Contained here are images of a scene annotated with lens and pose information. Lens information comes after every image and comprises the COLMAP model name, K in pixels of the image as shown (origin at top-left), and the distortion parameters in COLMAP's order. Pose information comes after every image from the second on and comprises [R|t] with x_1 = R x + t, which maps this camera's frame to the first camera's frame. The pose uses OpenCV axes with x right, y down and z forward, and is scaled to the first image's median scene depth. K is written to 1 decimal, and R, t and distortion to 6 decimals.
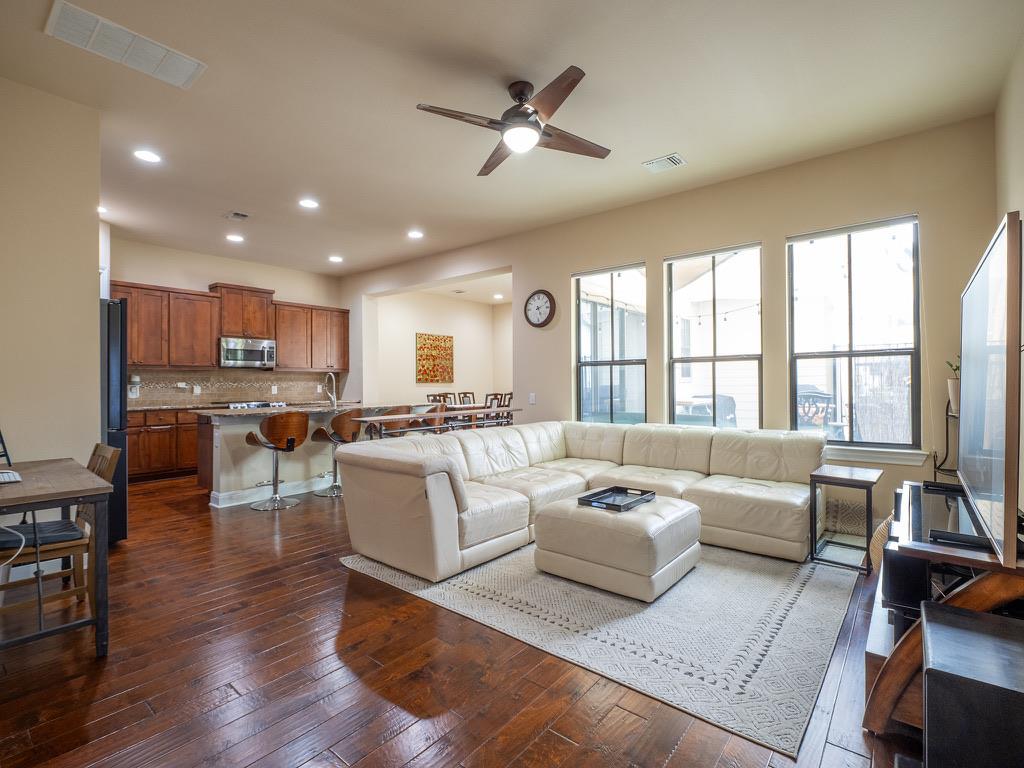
lens RADIAL K [[488.0, 0, 509.2], [0, 488.0, 381.1], [0, 0, 1]] dist [-0.007999, -0.001708]
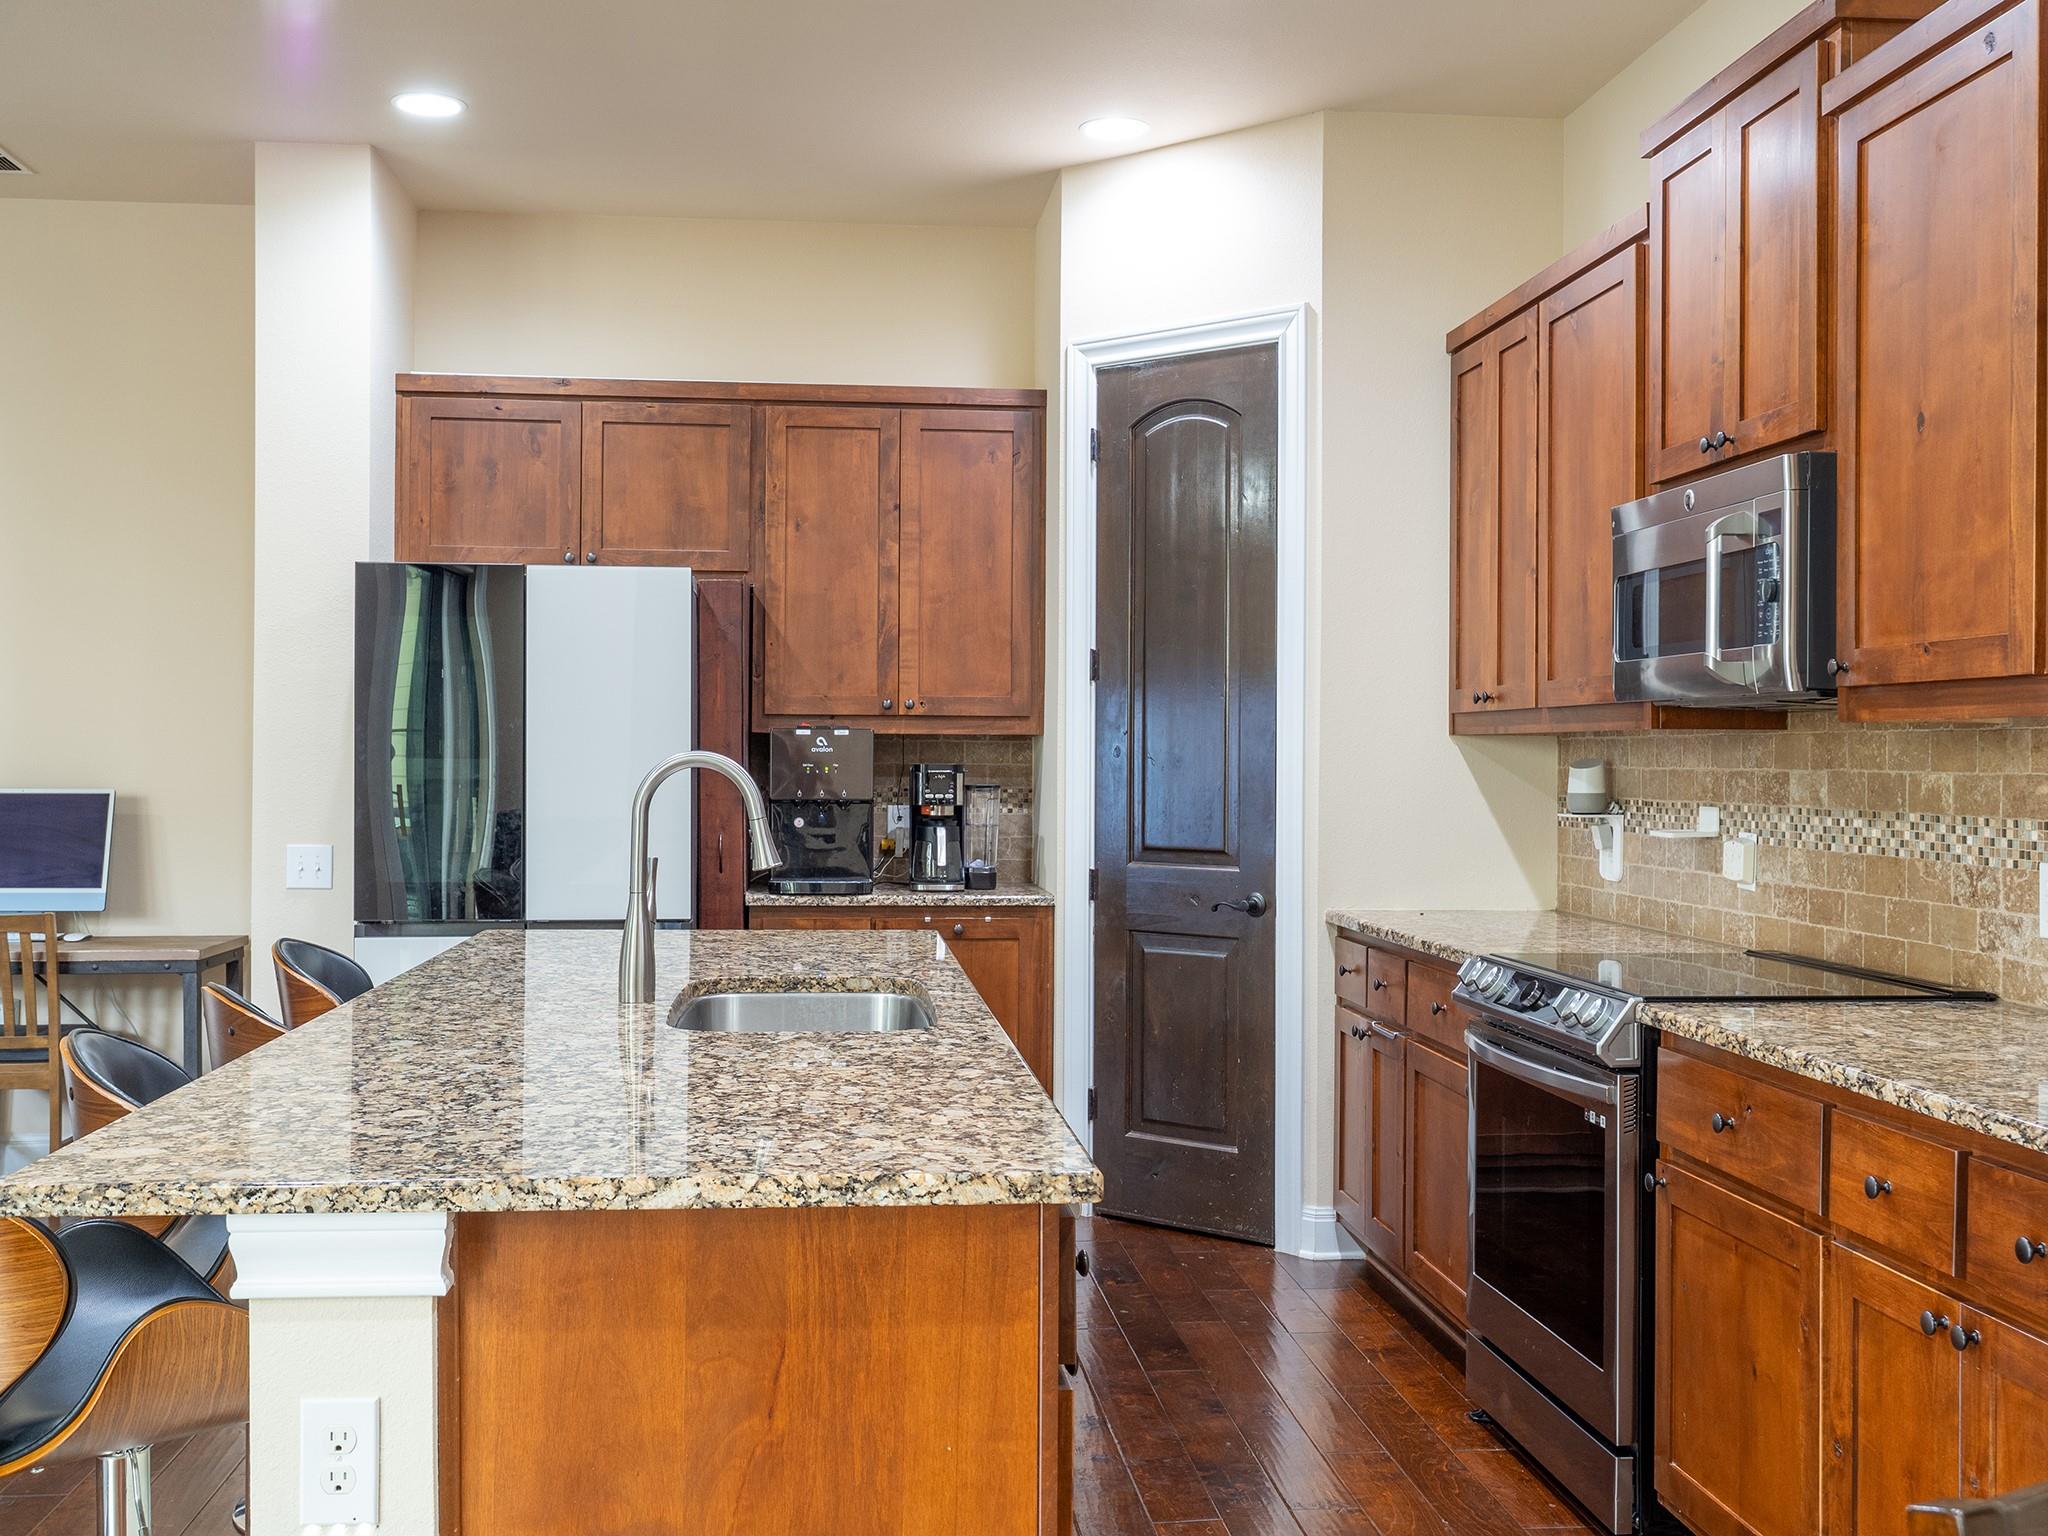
lens RADIAL K [[2035.2, 0, 1013.8], [0, 2035.2, 761.4], [0, 0, 1]] dist [0.001142, 0.000000]
pose [[-0.704483, 0.002628, -0.709716, -0.030716], [-0.000485, 0.999991, 0.004183, -0.017264], [0.709720, 0.003291, -0.704476, 1.496492]]
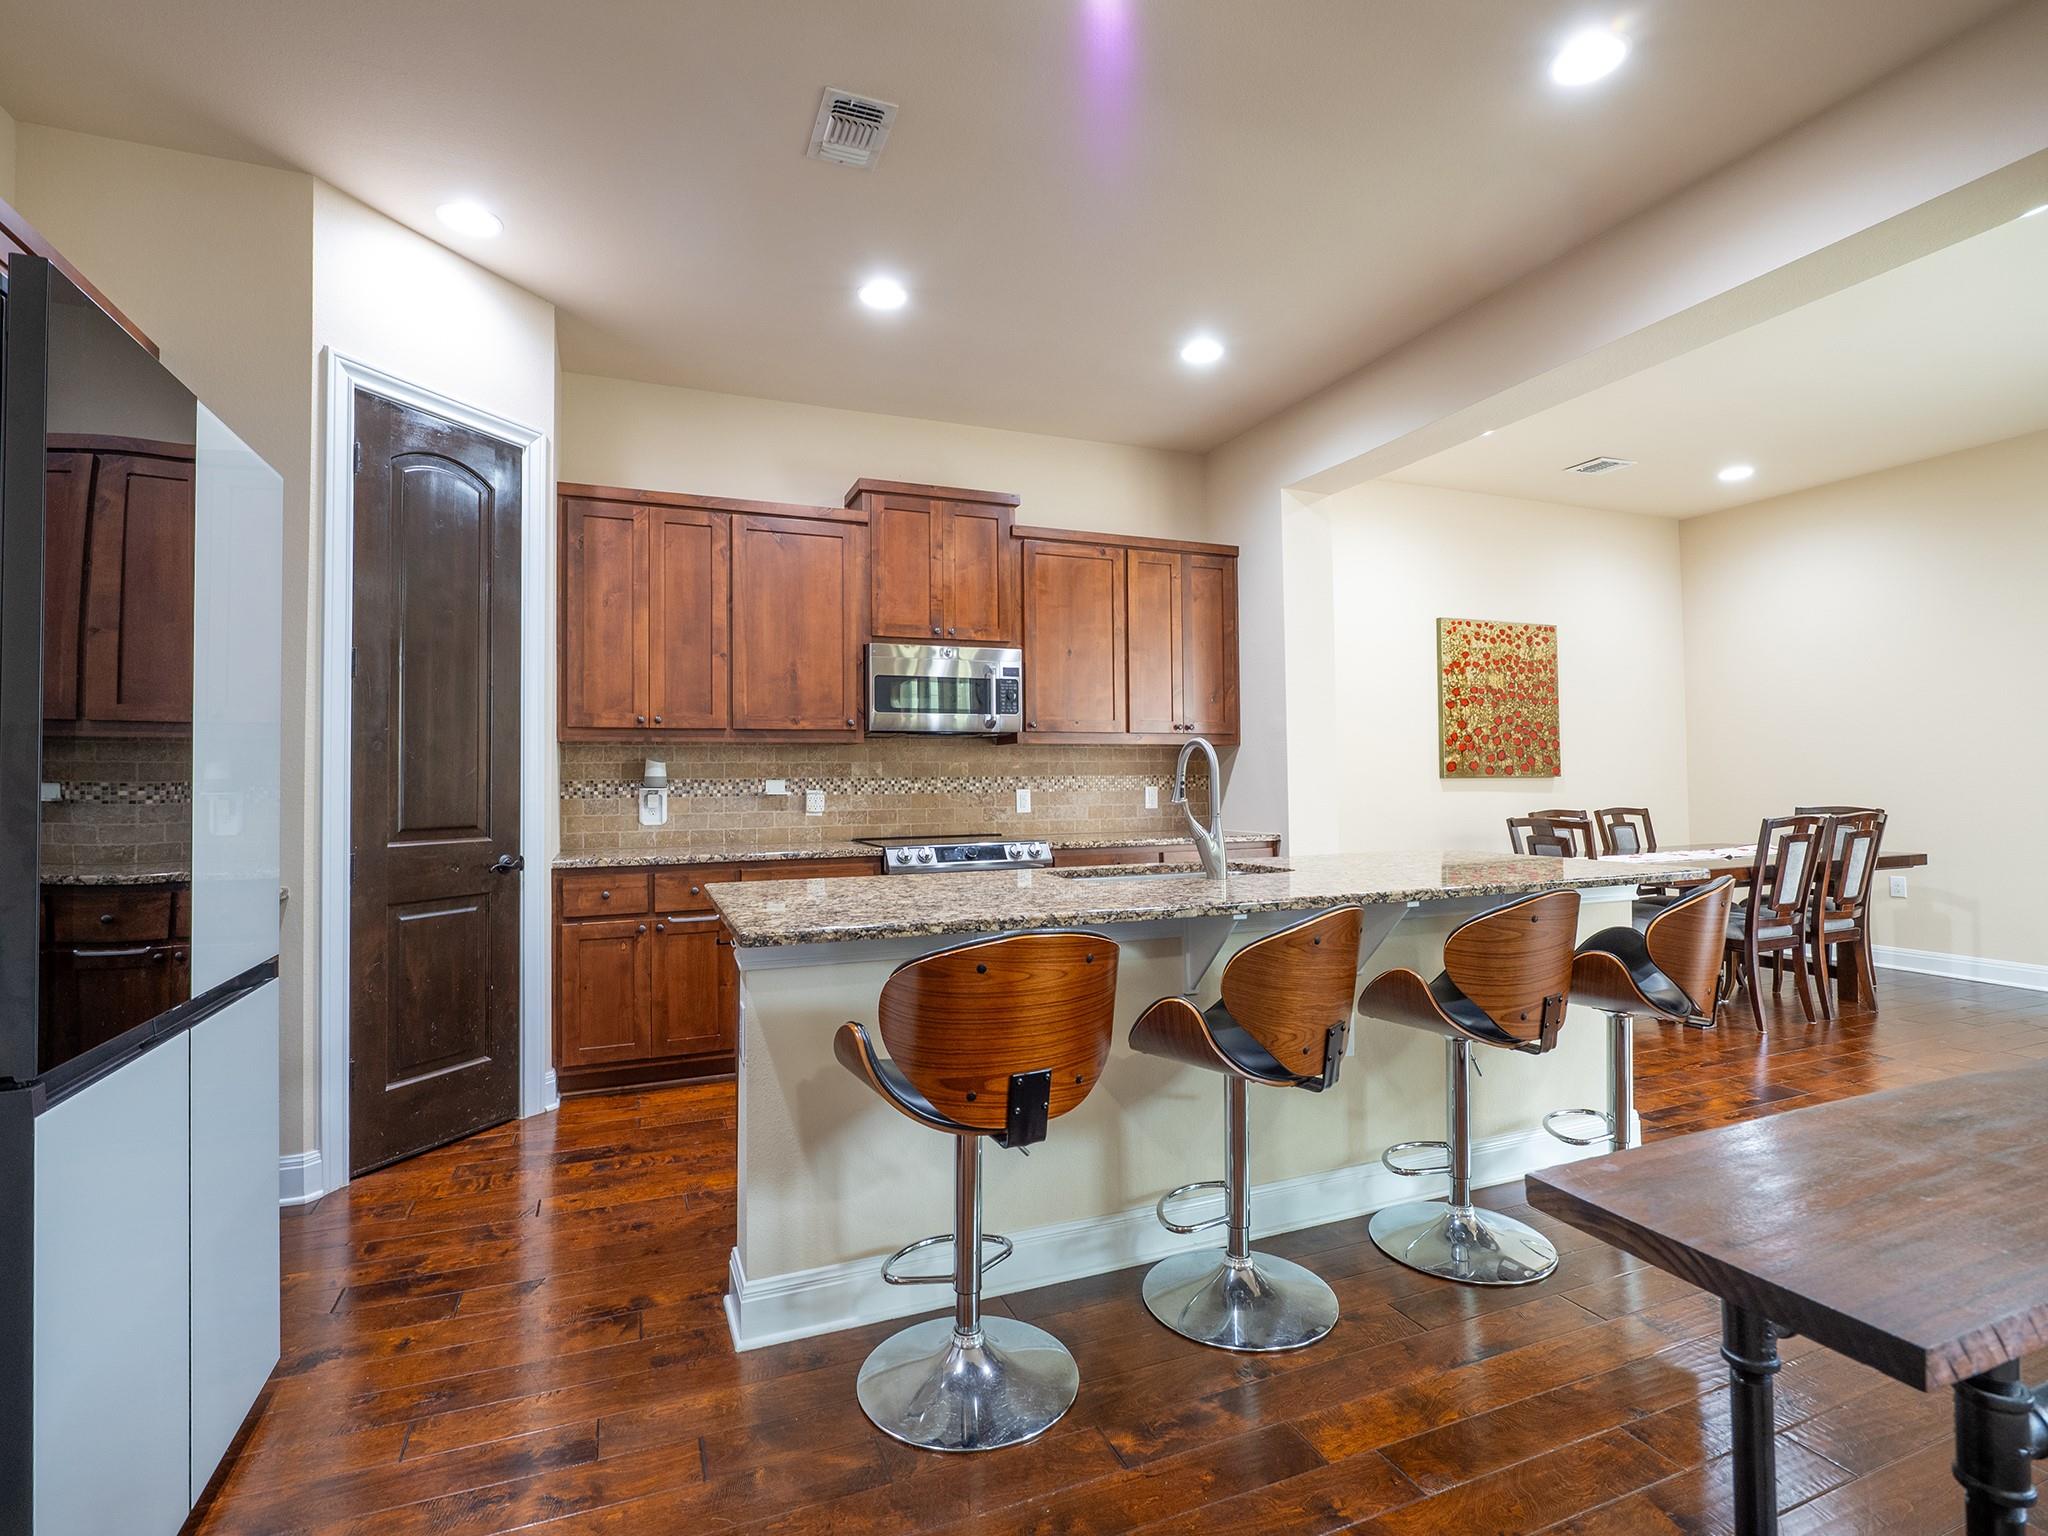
lens RADIAL K [[976.0, 0, 1015.0], [0, 976.0, 759.2], [0, 0, 1]] dist [-0.007999, -0.001708]
pose [[0.877329, -0.015590, -0.479636, -0.219054], [0.007747, 0.999802, -0.018328, 0.002209], [0.479827, 0.012364, 0.877276, 0.539099]]
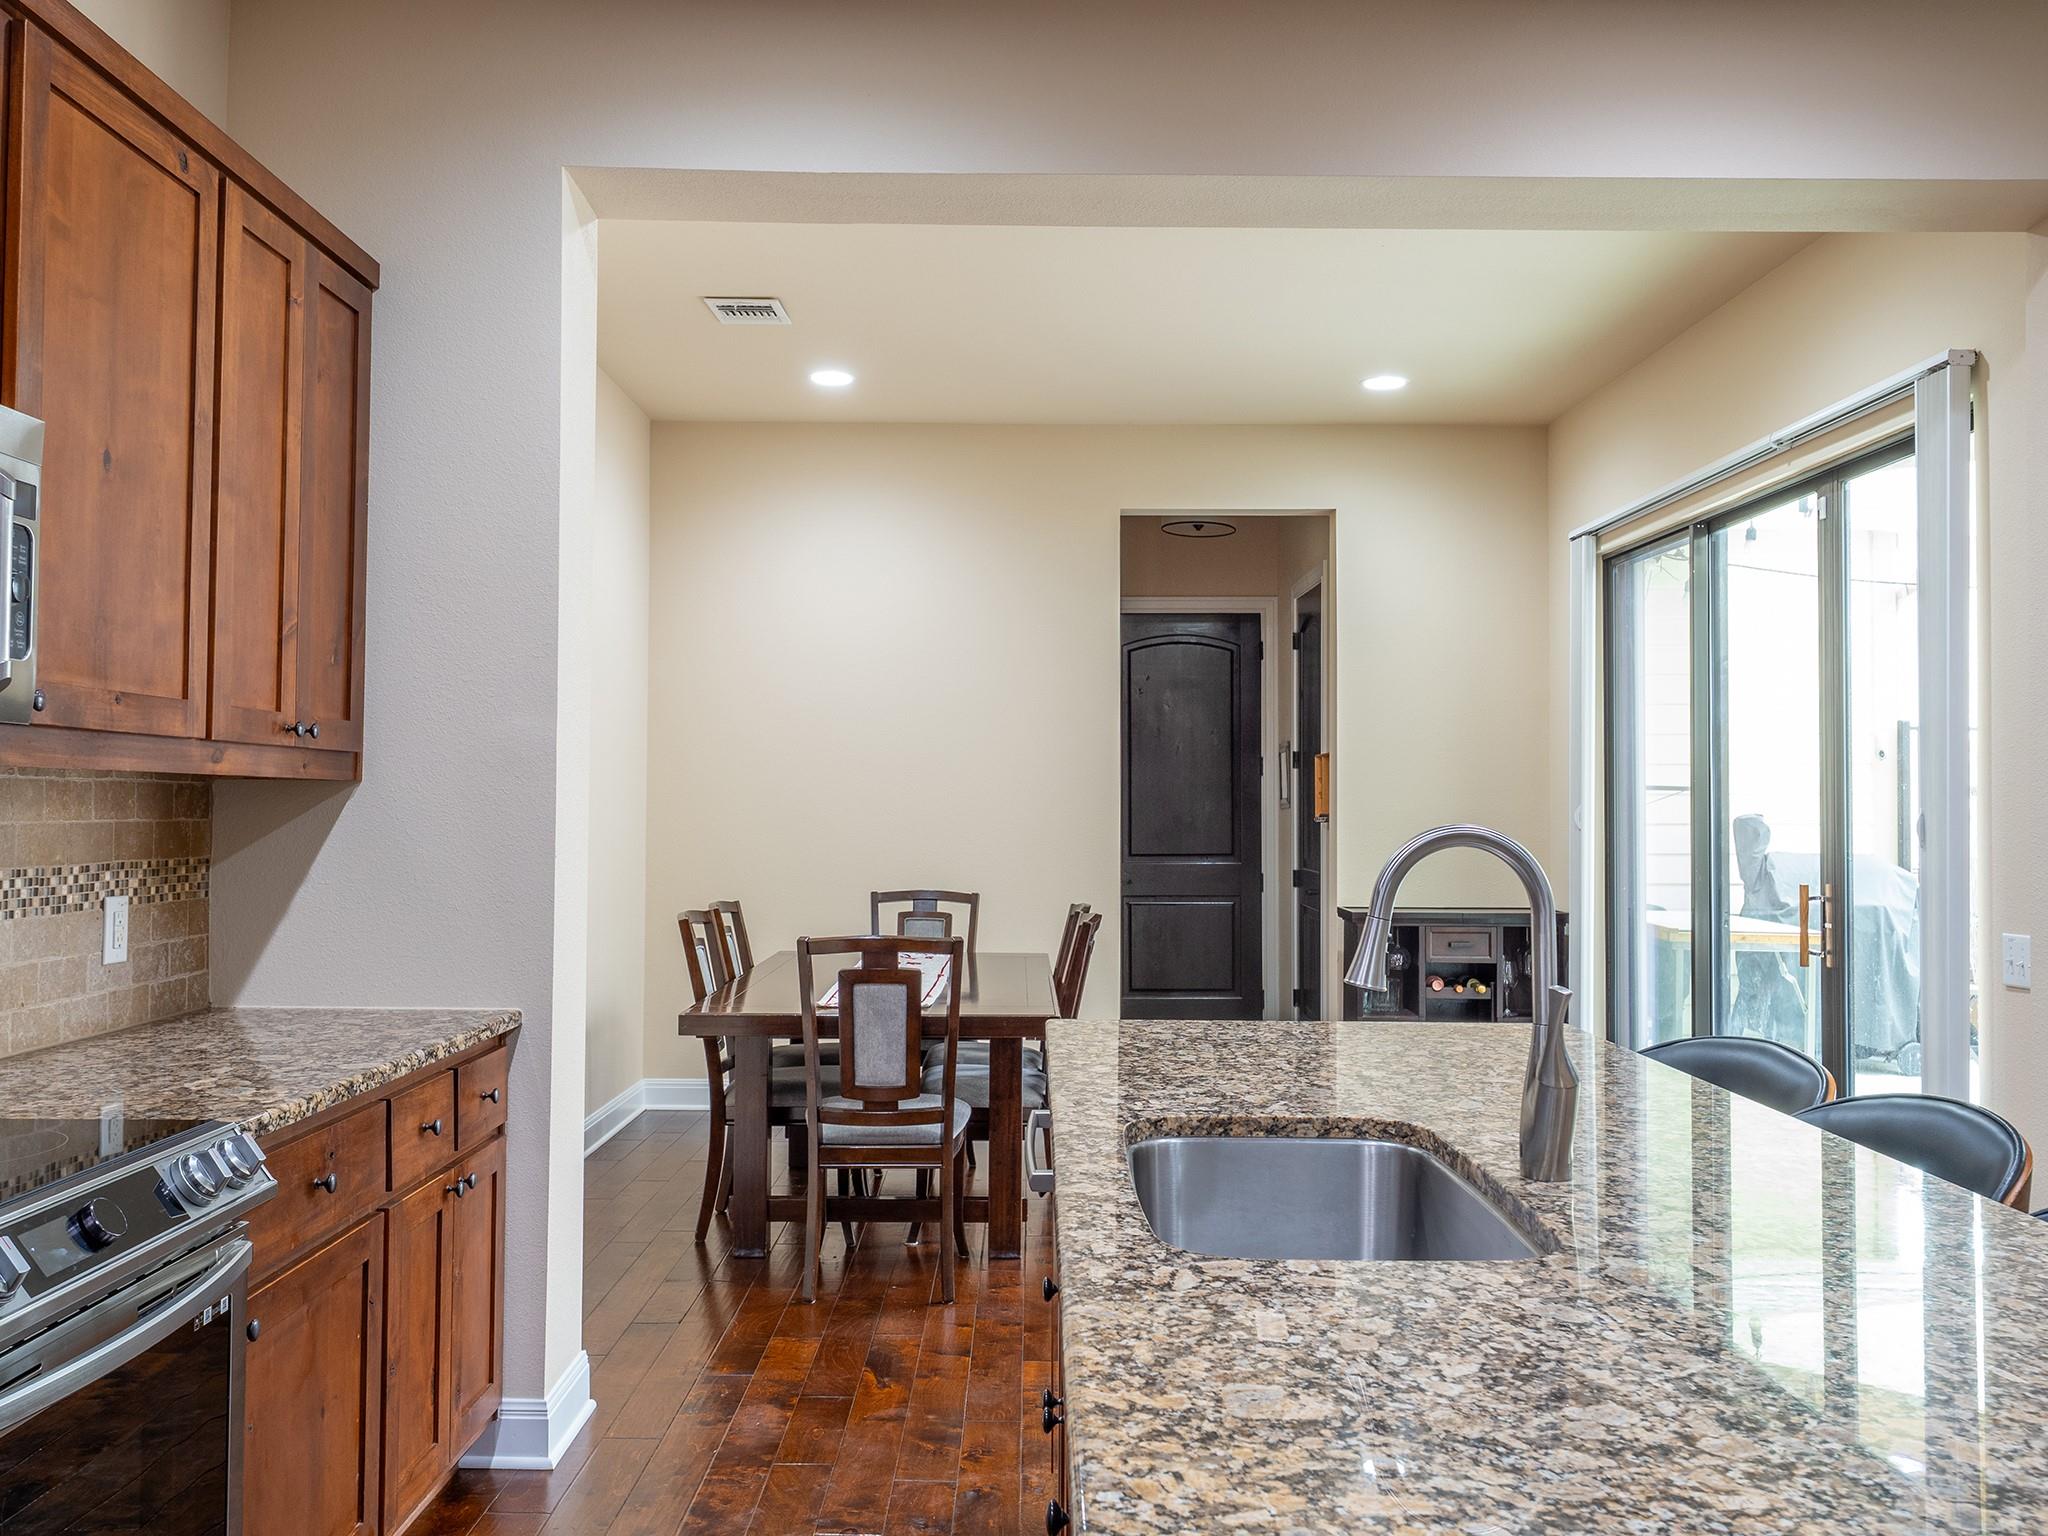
lens RADIAL K [[1713.8, 0, 1015.6], [0, 1713.8, 755.0], [0, 0, 1]] dist [0.008663, 0.002024]
pose [[0.773871, 0.032078, 0.632531, -0.669952], [-0.015852, 0.999385, -0.031289, -0.019949], [-0.633145, 0.014187, 0.773903, 0.812707]]
